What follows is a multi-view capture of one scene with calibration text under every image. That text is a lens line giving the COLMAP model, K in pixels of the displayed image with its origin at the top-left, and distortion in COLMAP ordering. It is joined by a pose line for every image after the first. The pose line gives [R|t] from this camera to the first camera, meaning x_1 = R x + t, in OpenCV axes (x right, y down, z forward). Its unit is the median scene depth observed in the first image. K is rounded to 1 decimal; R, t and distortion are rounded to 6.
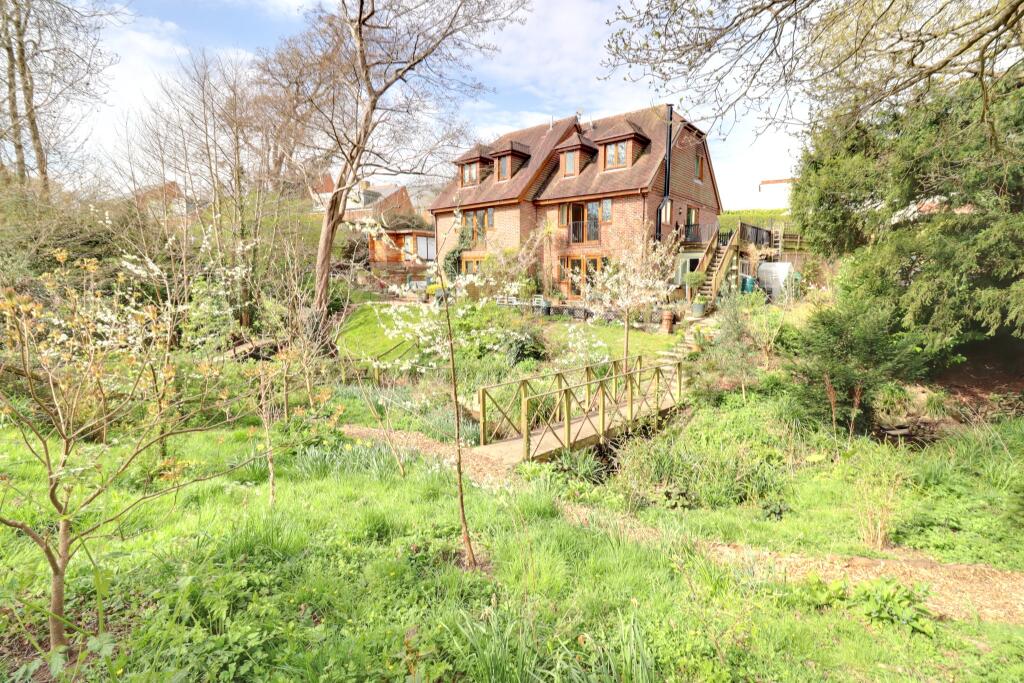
lens RADIAL K [[475.2, 0, 521.3], [0, 475.2, 333.8], [0, 0, 1]] dist [0.000083, -0.012516]
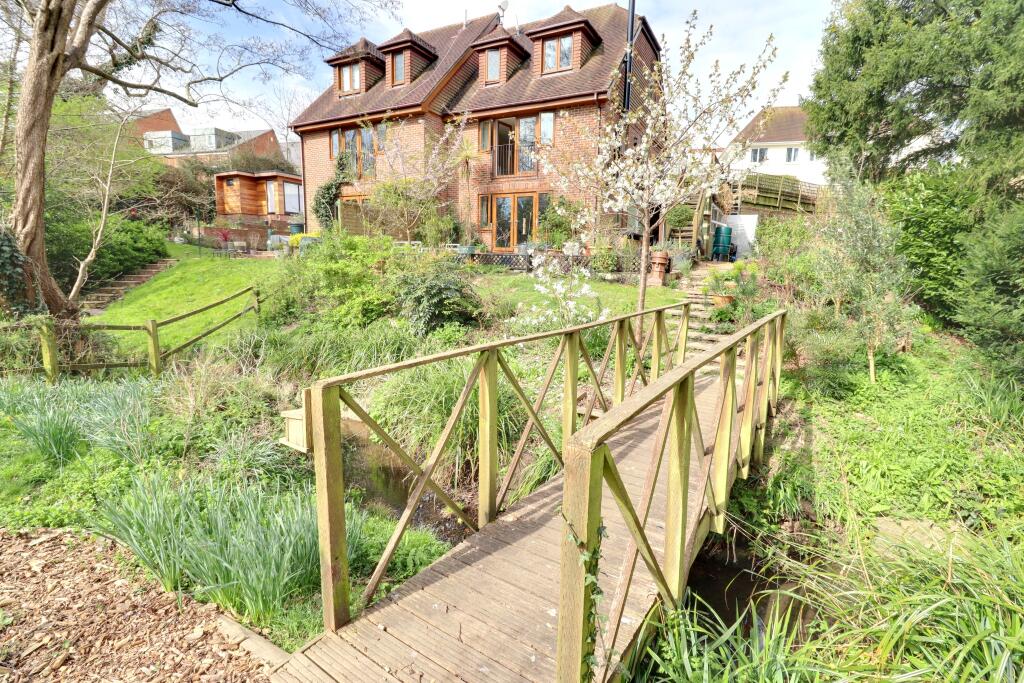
lens RADIAL K [[475.2, 0, 521.3], [0, 475.2, 333.8], [0, 0, 1]] dist [0.000083, -0.012516]
pose [[0.977961, -0.013768, 0.208335, -0.013244], [0.007636, 0.999515, 0.030207, 0.030476], [-0.208650, -0.027950, 0.977591, 0.269814]]
